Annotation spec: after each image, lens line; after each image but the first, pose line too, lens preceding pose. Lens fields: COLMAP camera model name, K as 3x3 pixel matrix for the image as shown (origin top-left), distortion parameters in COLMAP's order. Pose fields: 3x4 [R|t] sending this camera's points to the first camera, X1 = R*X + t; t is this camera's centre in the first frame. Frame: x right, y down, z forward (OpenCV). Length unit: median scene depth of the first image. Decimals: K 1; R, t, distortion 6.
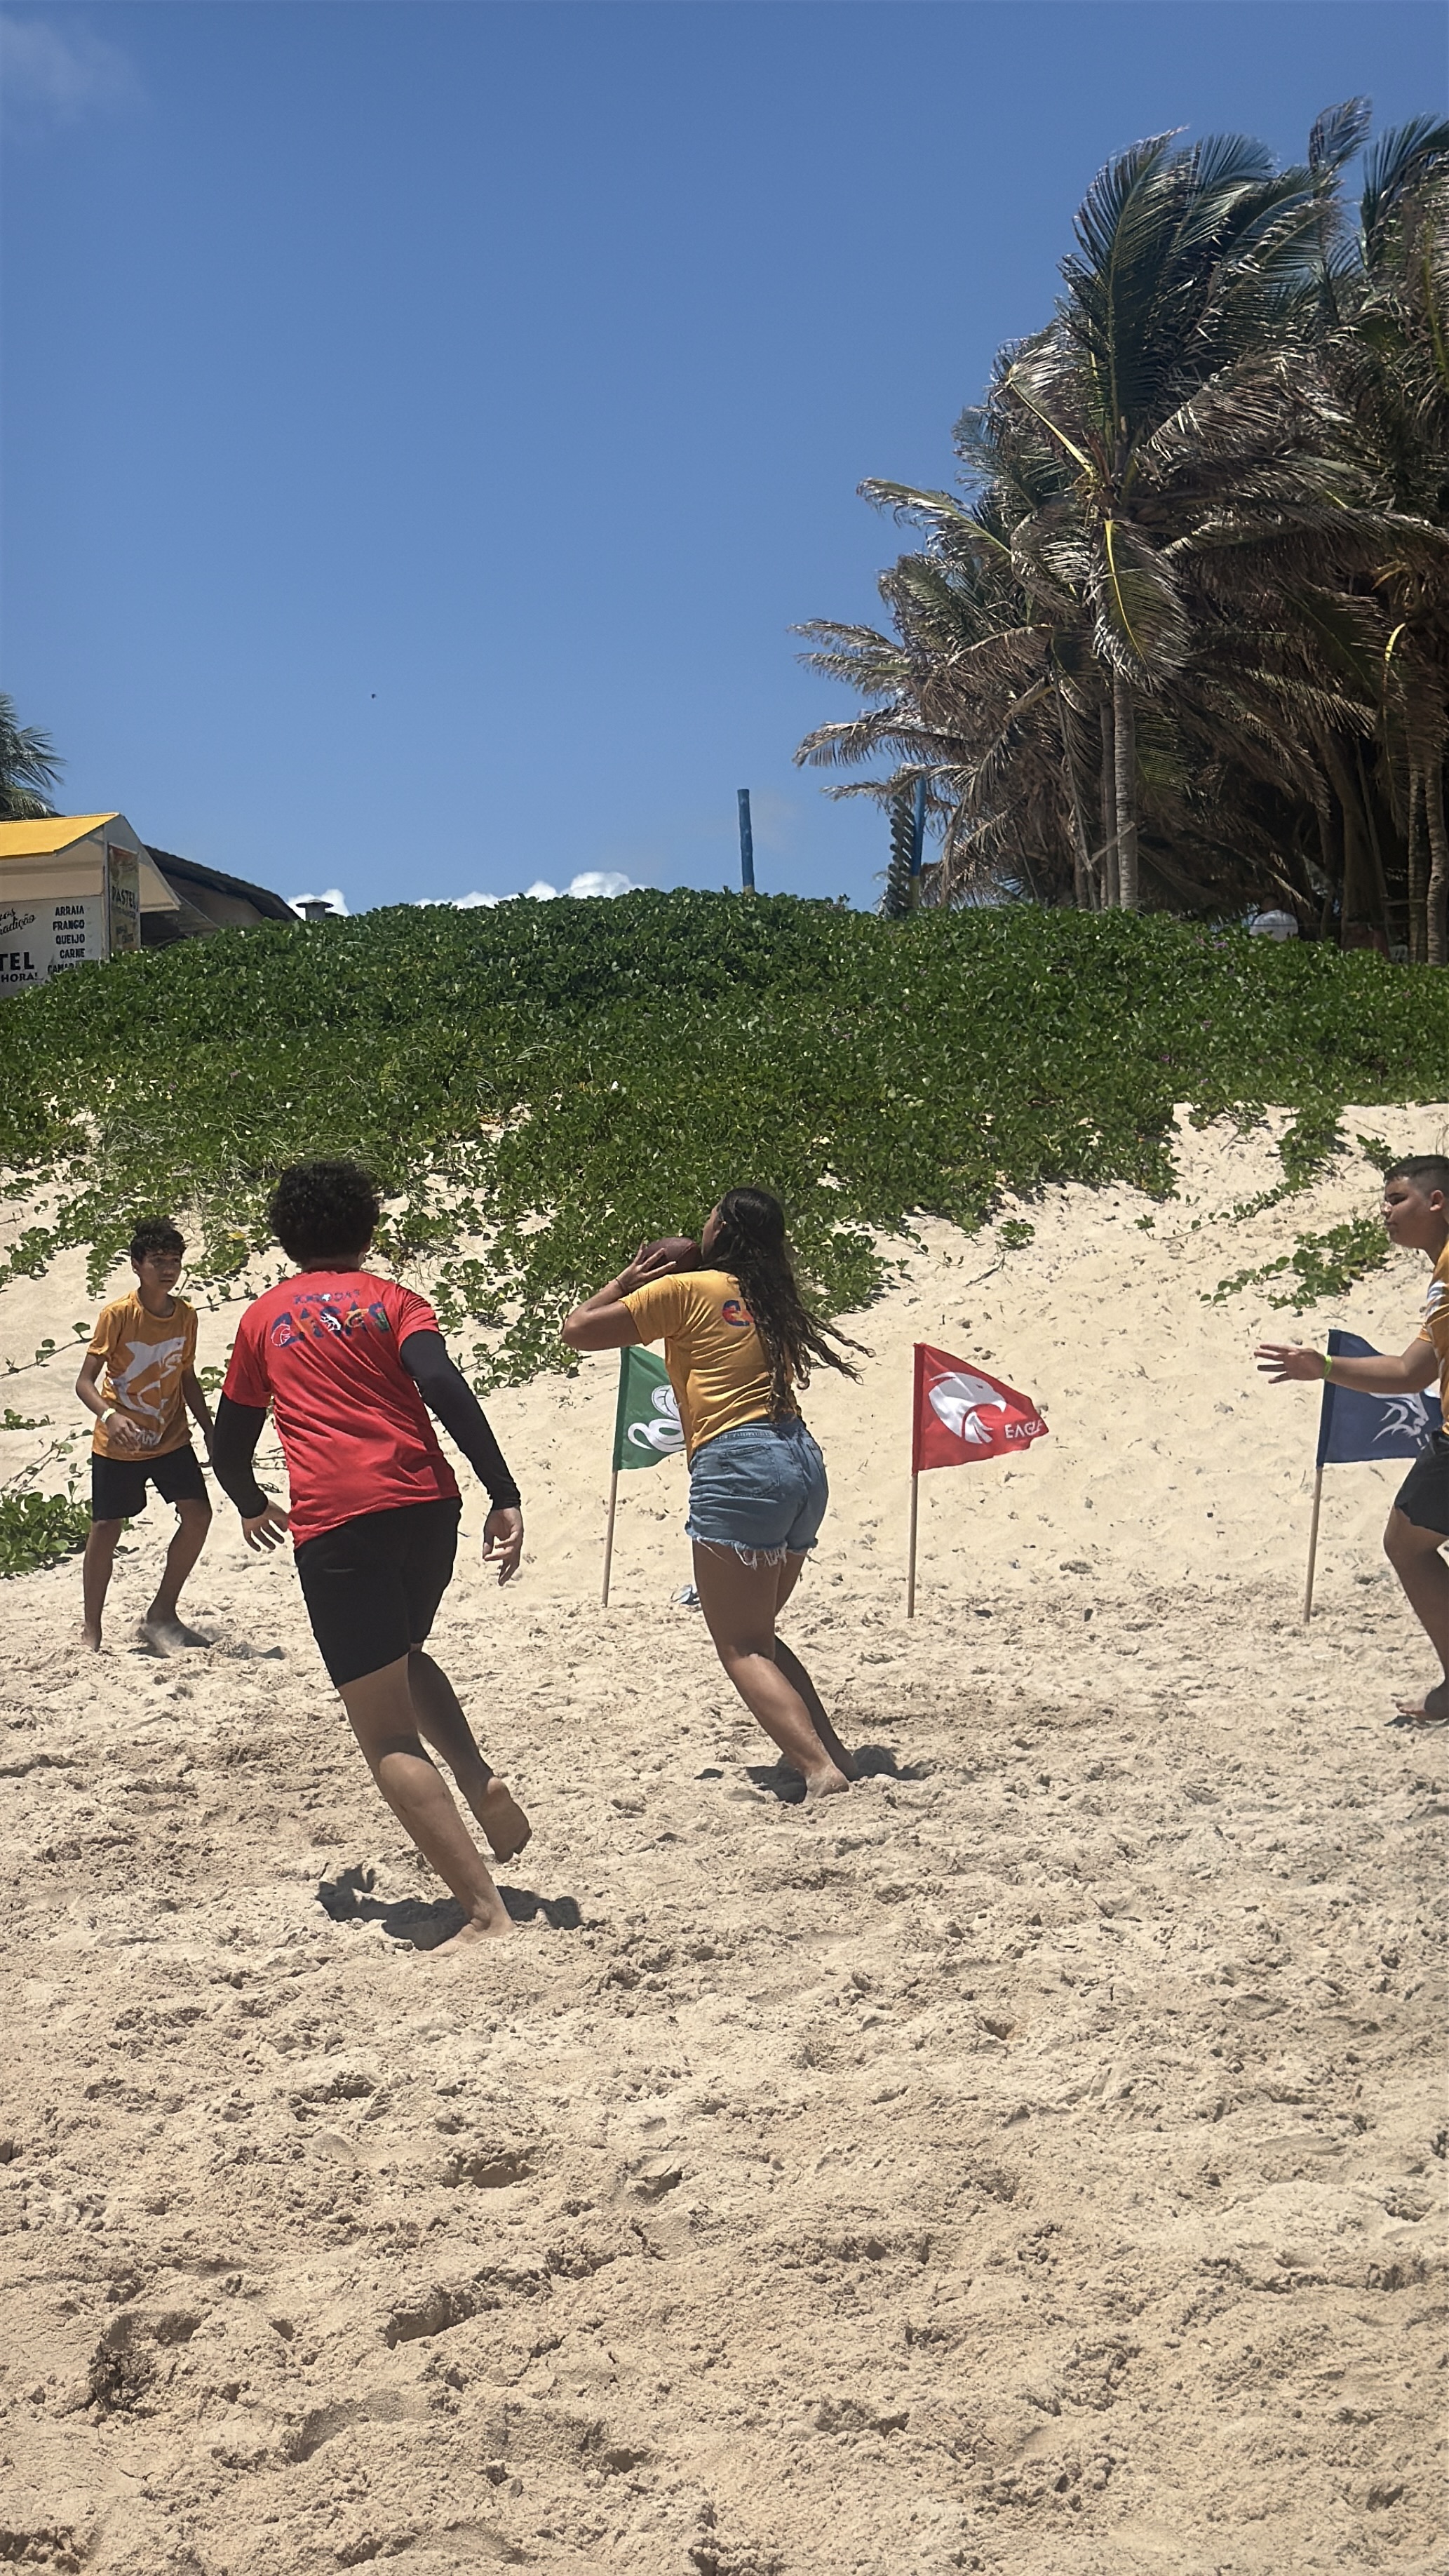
lens RADIAL K [[4748.3, 0, 600.9], [0, 4748.3, 1086.5], [0, 0, 1]] dist [0.028367, 4.433619]
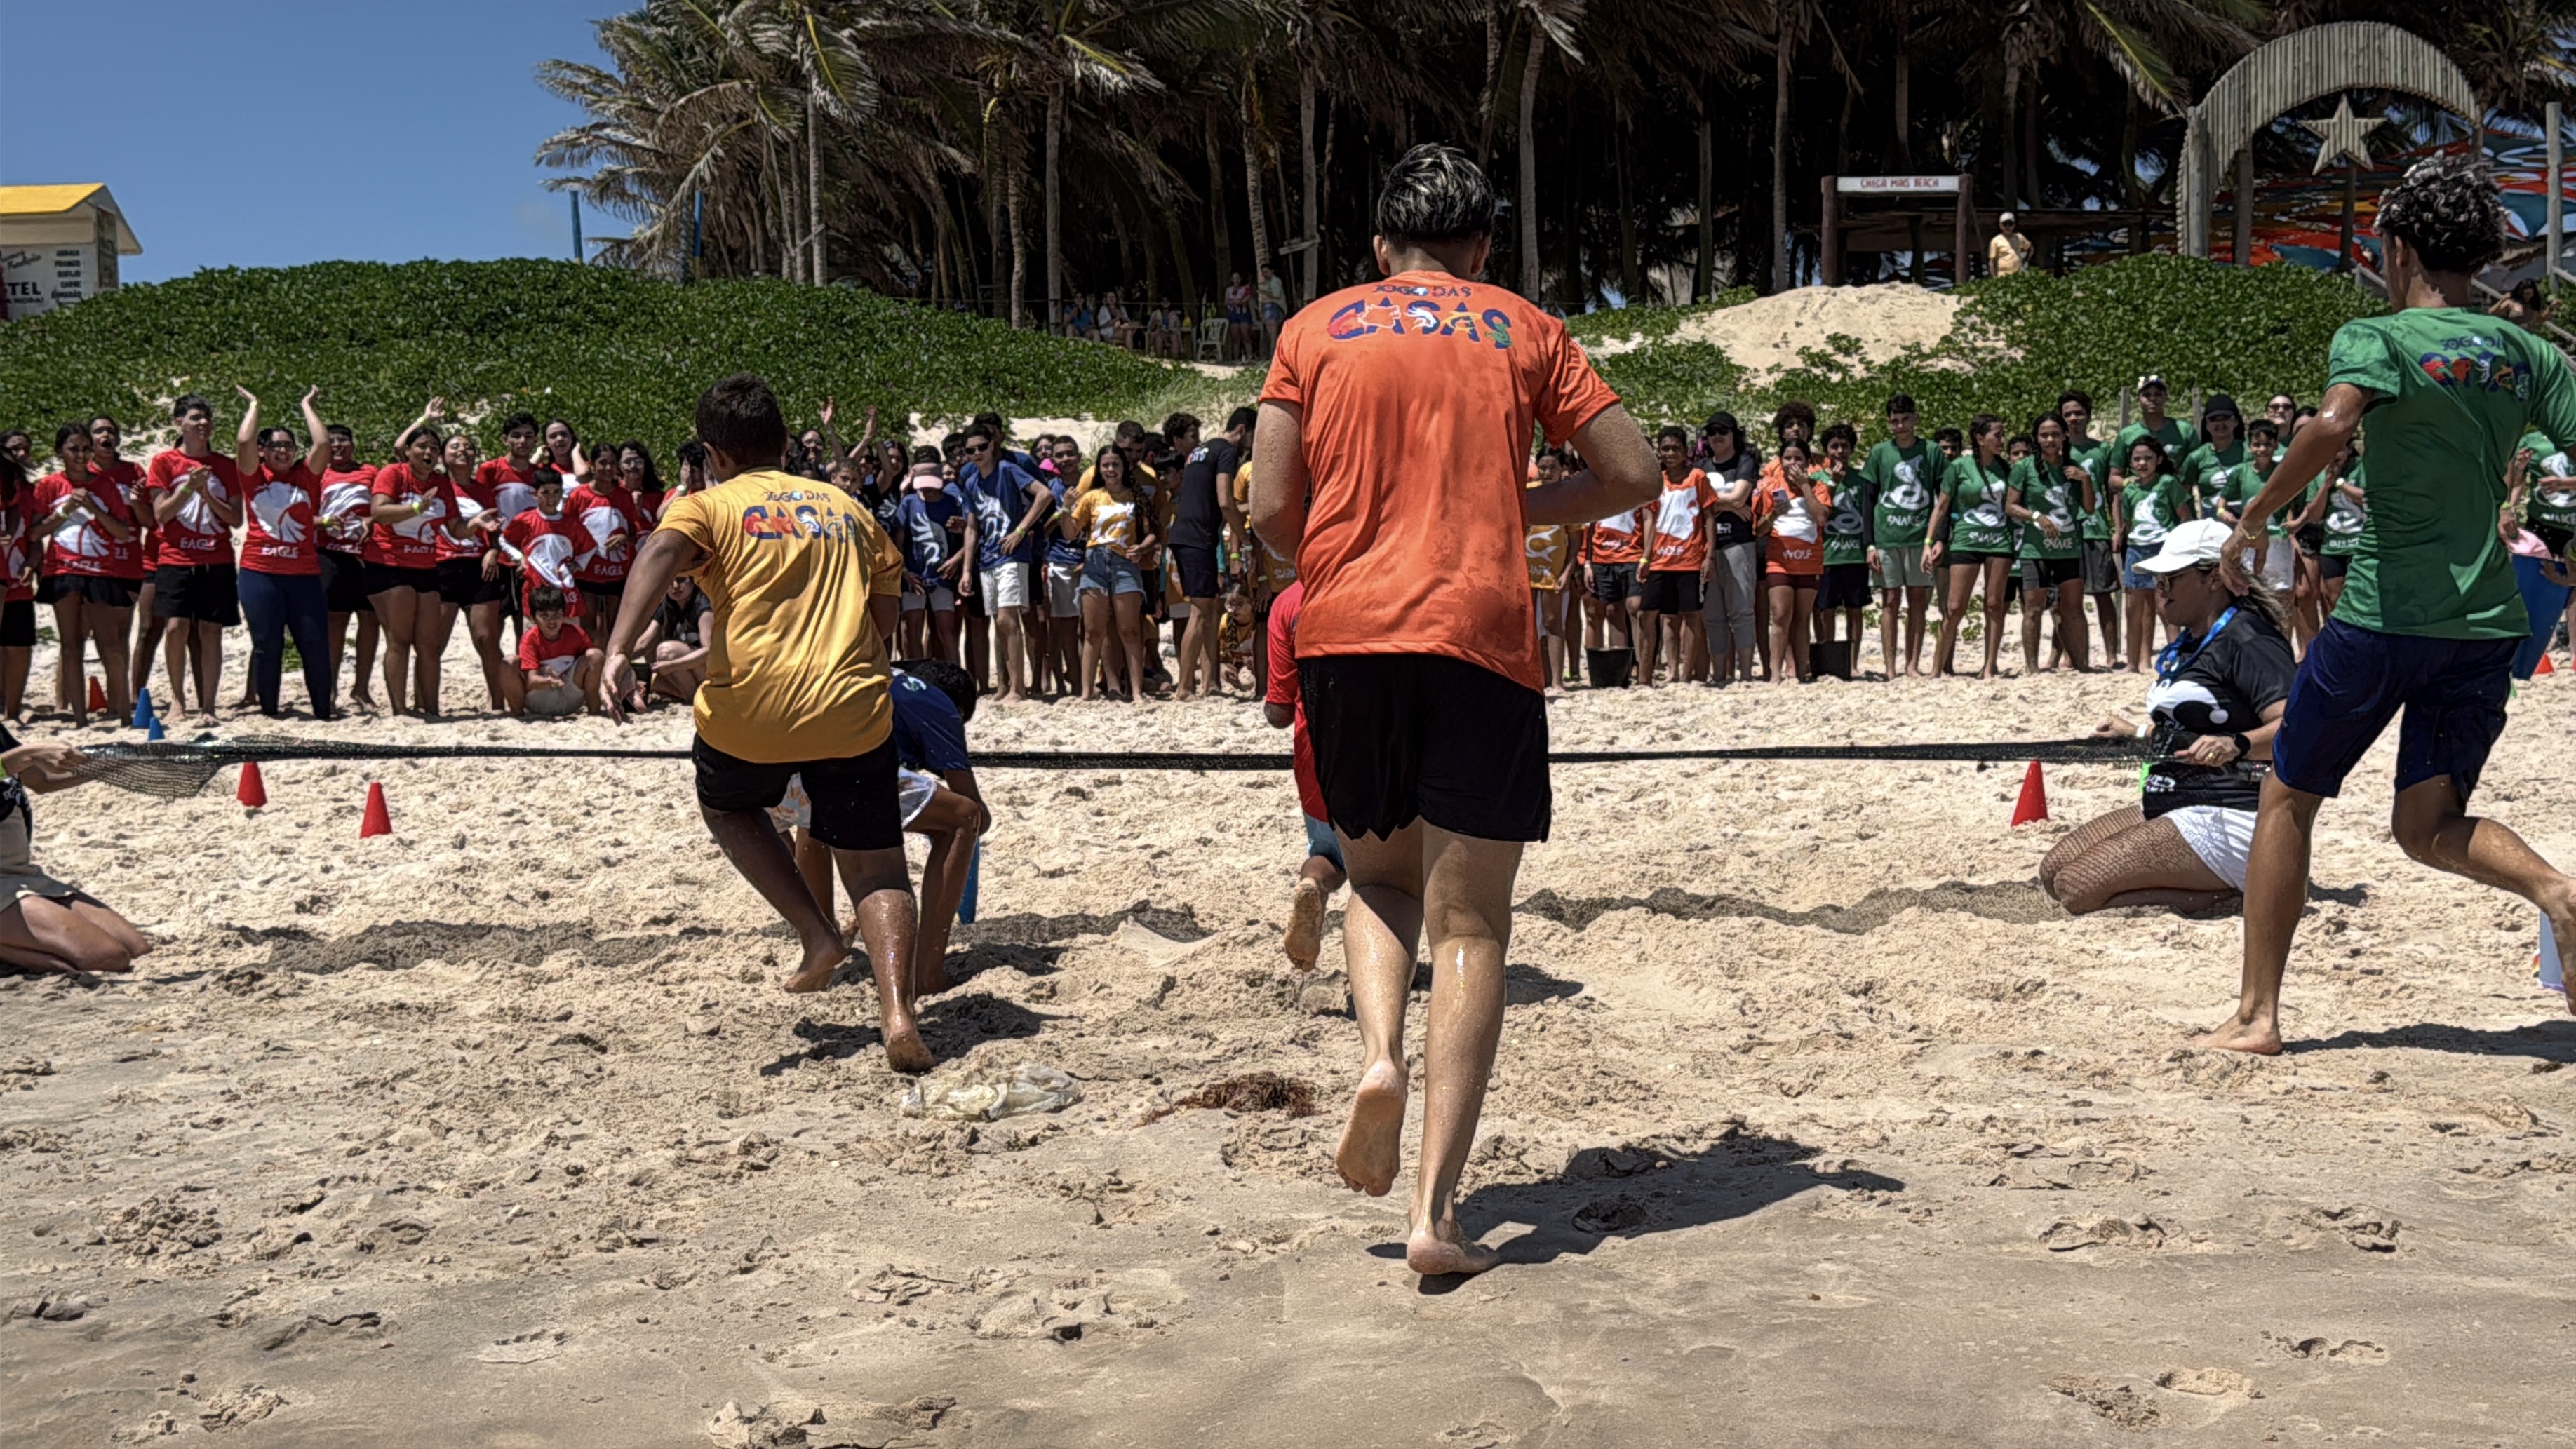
lens RADIAL K [[3501.0, 0, 1333.9], [0, 3501.0, 708.9], [0, 0, 1]] dist [0.205825, -0.511216]
pose [[0.957940, 0.000643, 0.286968, -0.064054], [-0.024703, 0.996470, 0.080229, 0.003497], [-0.285903, -0.083944, 0.954575, -0.133006]]
